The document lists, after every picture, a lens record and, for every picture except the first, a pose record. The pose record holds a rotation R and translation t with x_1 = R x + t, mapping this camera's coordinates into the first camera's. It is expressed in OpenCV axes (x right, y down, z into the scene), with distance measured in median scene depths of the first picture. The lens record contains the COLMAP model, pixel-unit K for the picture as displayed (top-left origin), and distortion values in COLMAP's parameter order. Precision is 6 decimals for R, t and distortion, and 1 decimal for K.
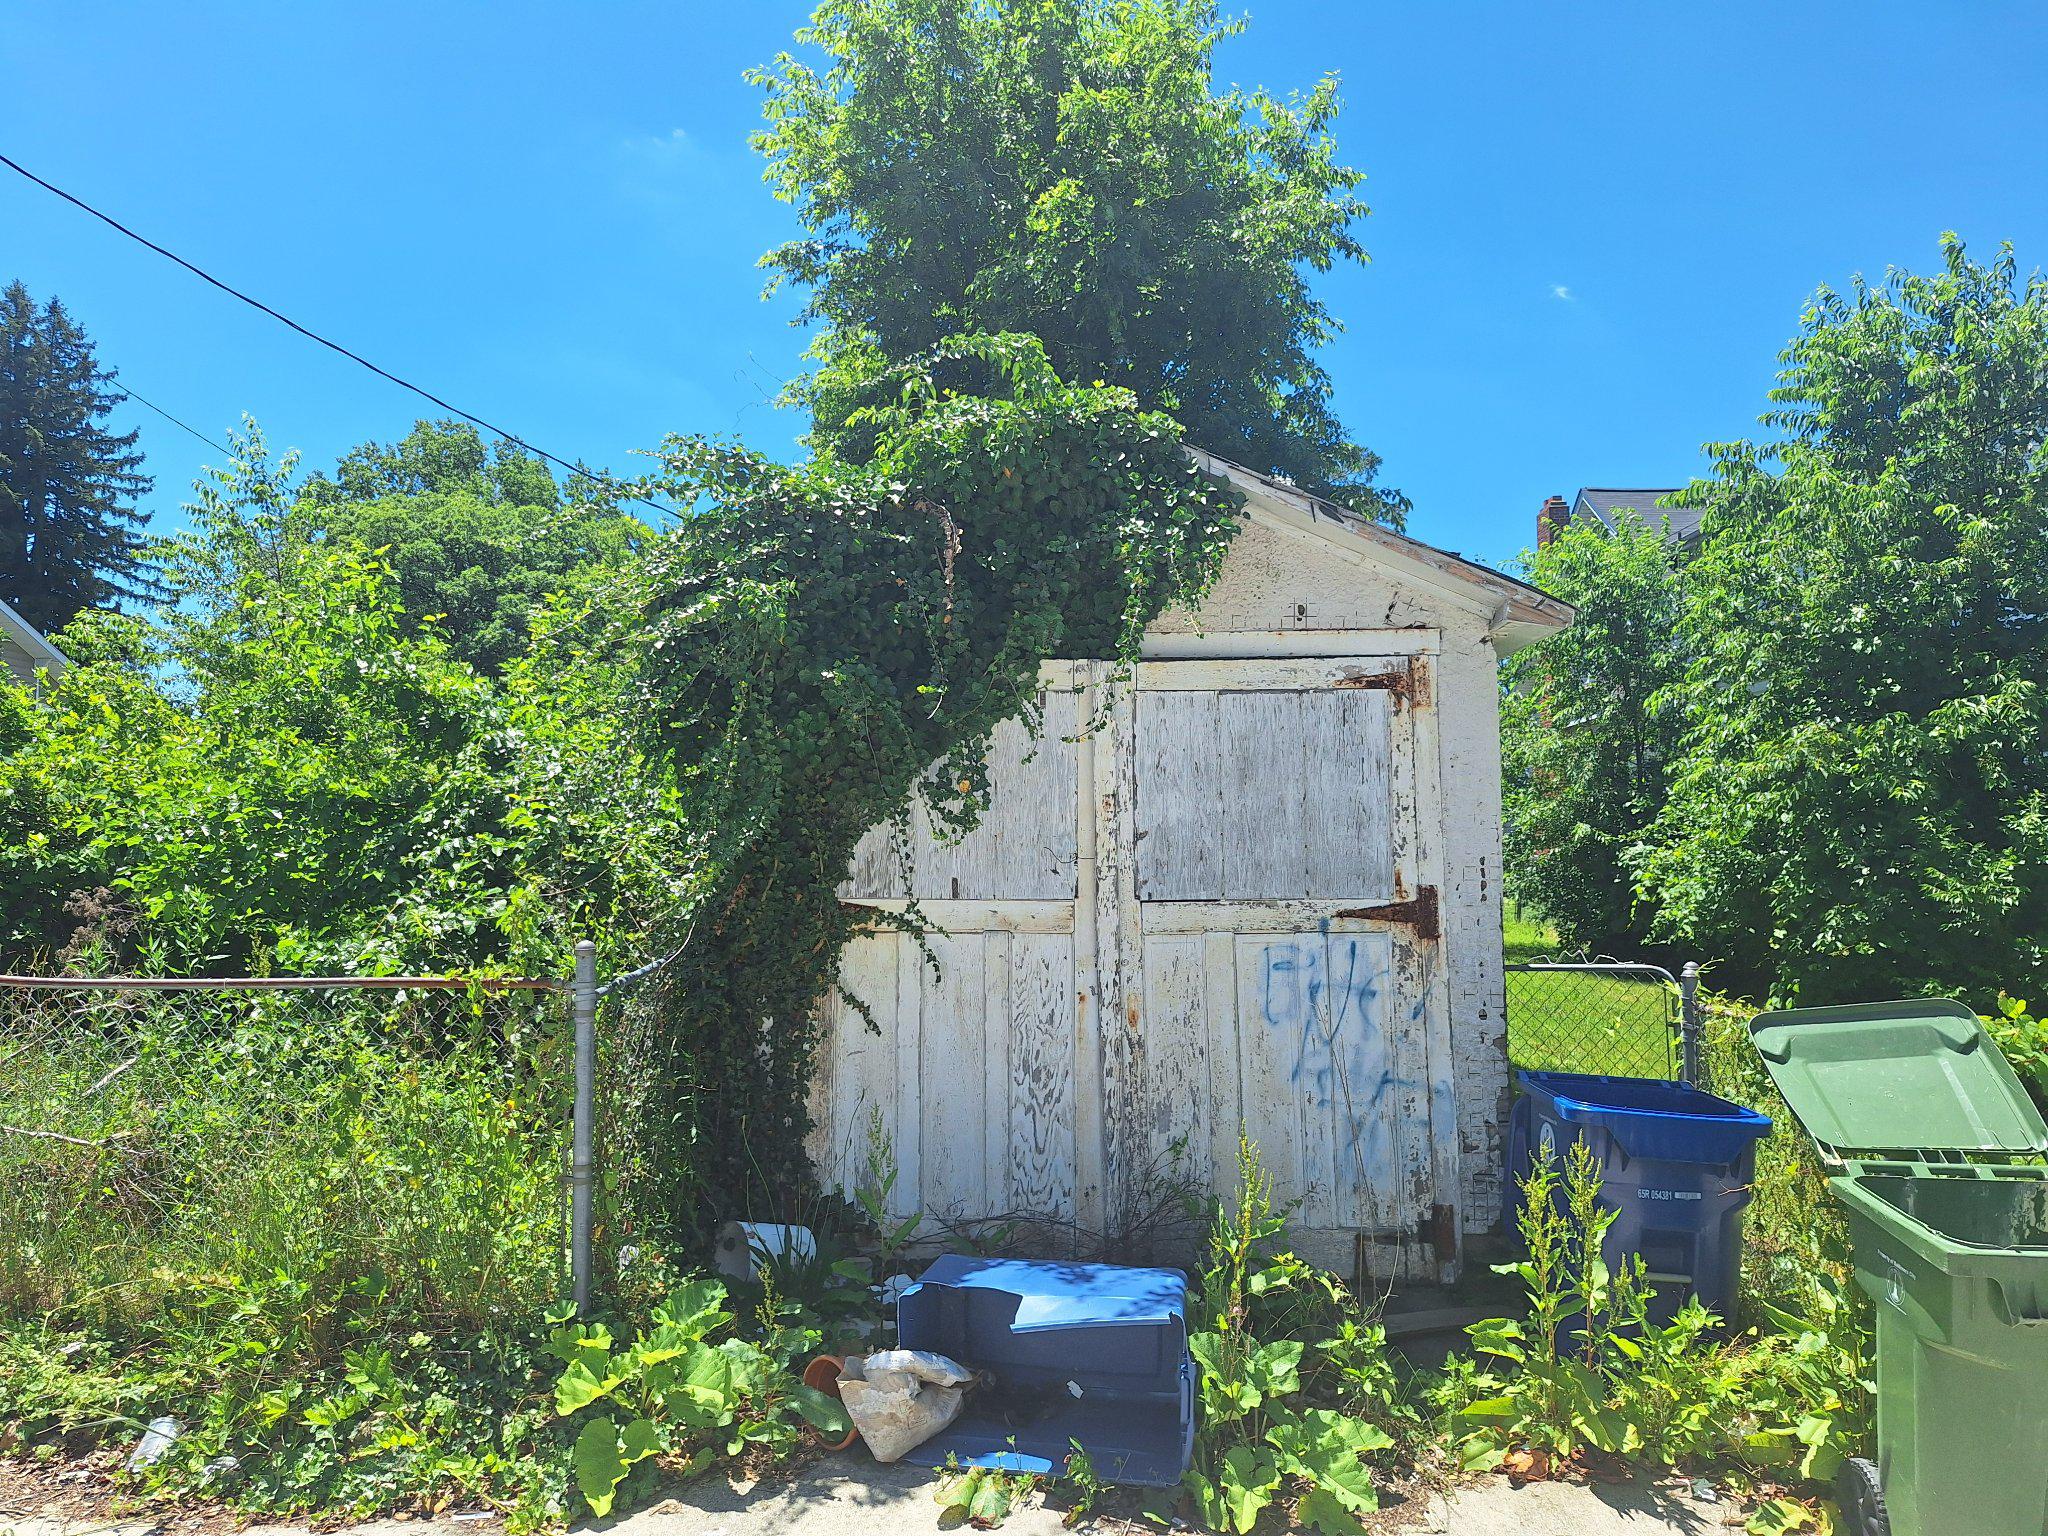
lens RADIAL K [[1422.0, 0, 1029.0], [0, 1422.0, 754.6], [0, 0, 1]] dist [0.063469, -0.064783]
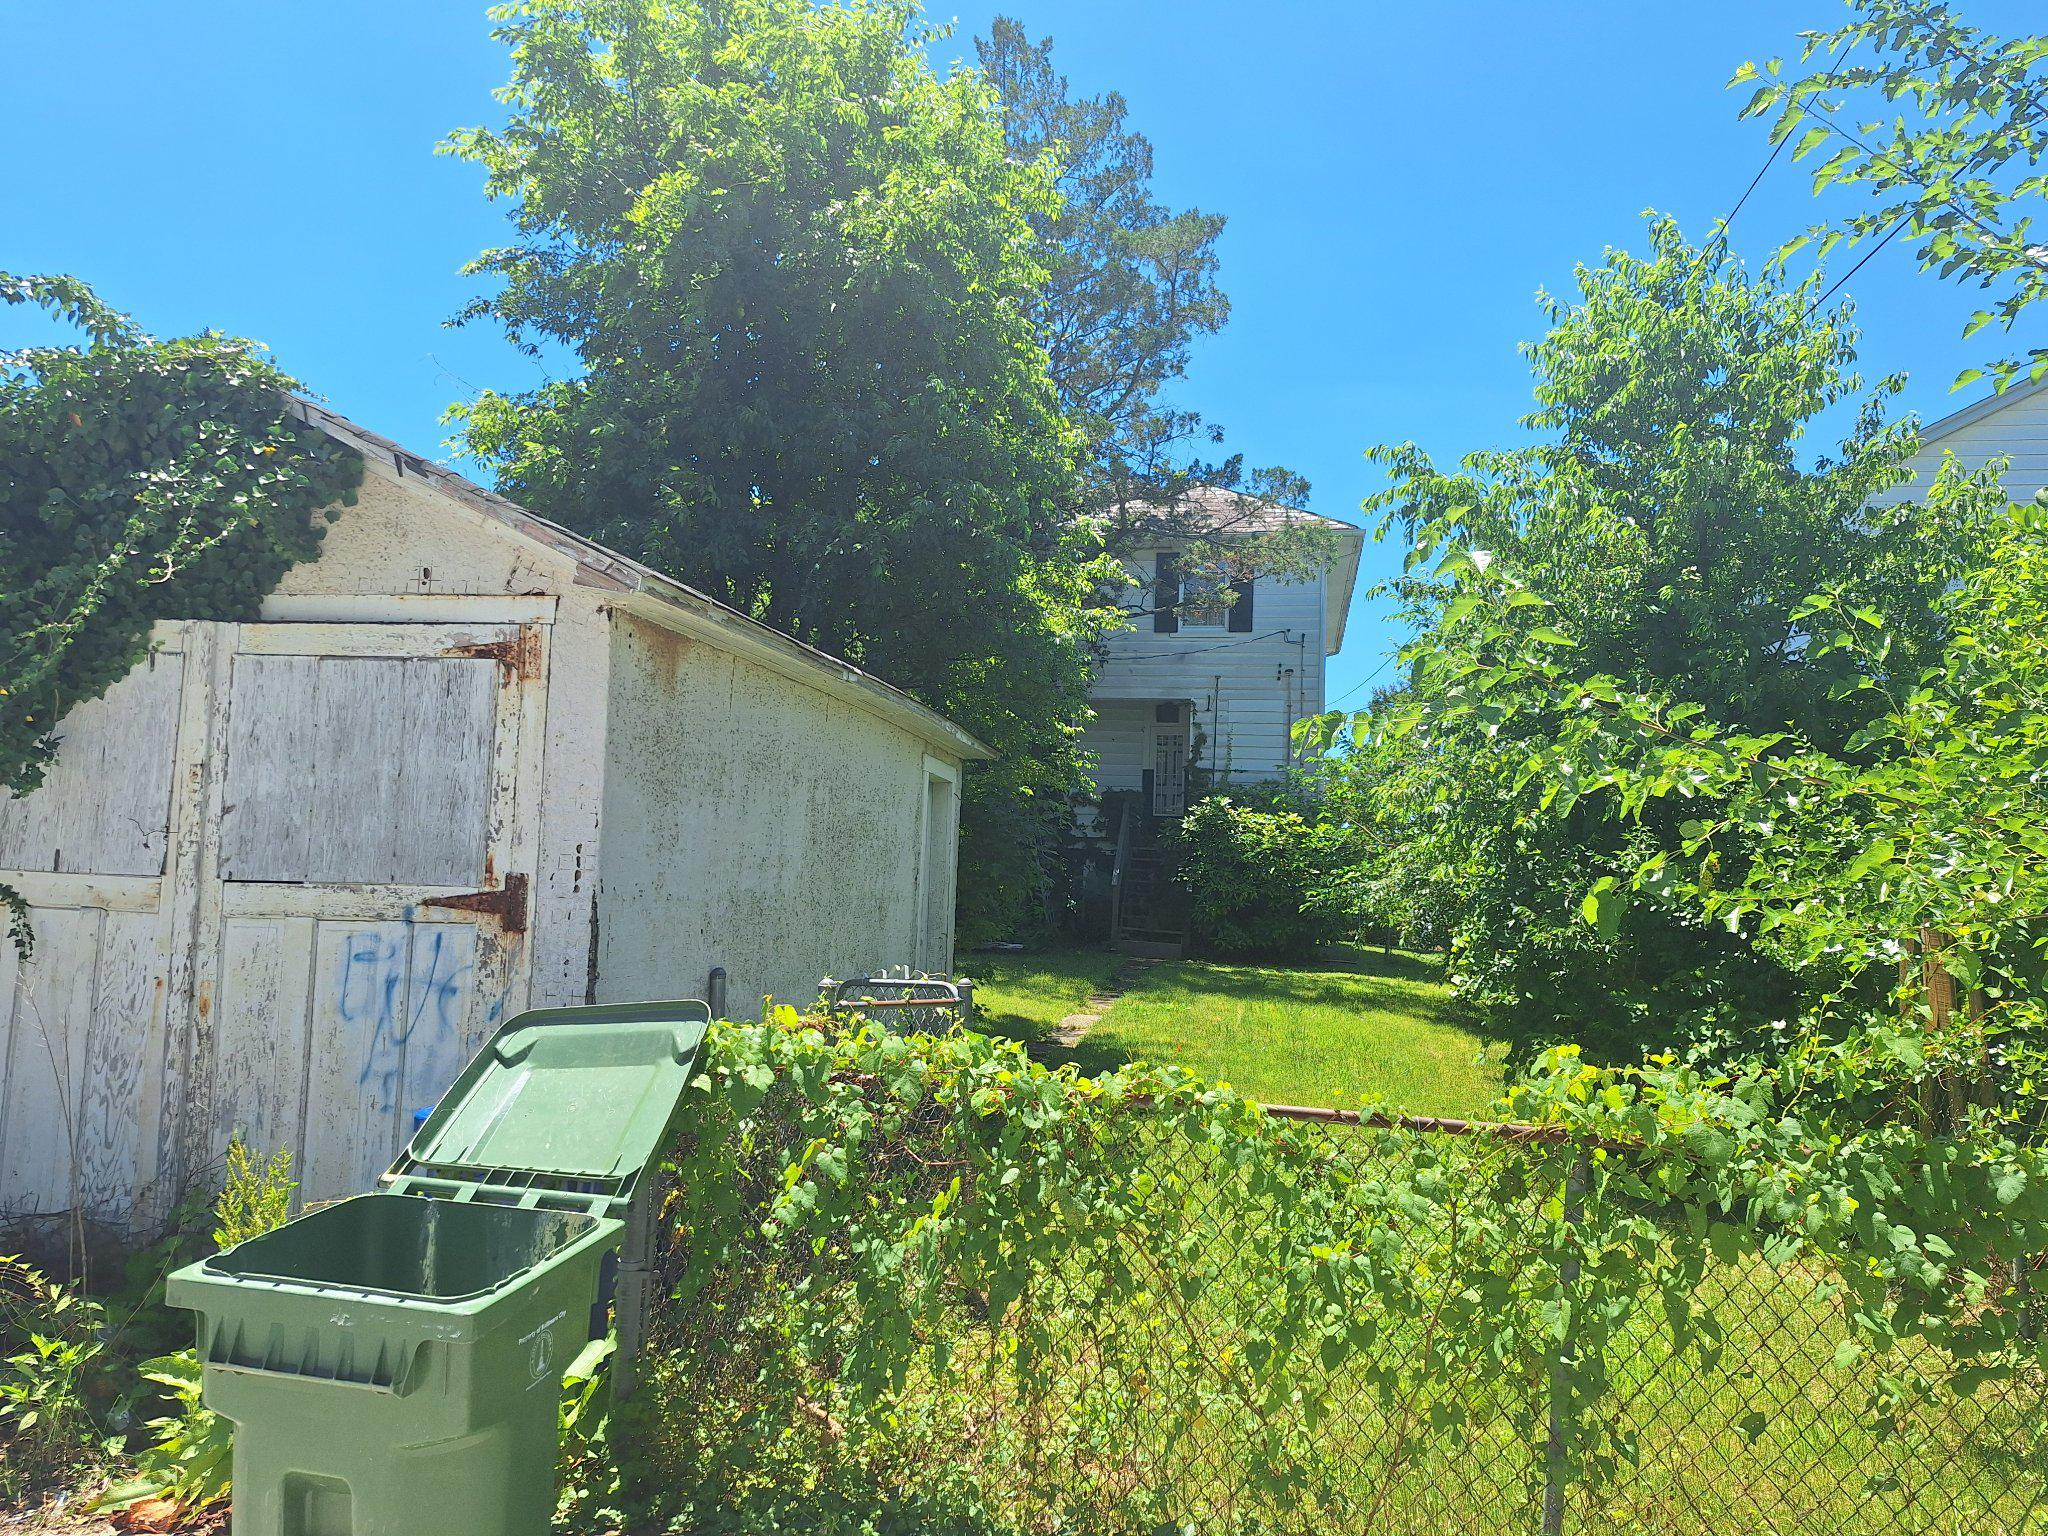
lens RADIAL K [[1422.0, 0, 1027.3], [0, 1422.0, 724.3], [0, 0, 1]] dist [0.063469, -0.064783]
pose [[0.993564, 0.027722, -0.109825, 0.699233], [-0.032686, 0.998512, -0.043657, 0.025388], [0.108452, 0.046966, 0.992992, 0.120358]]
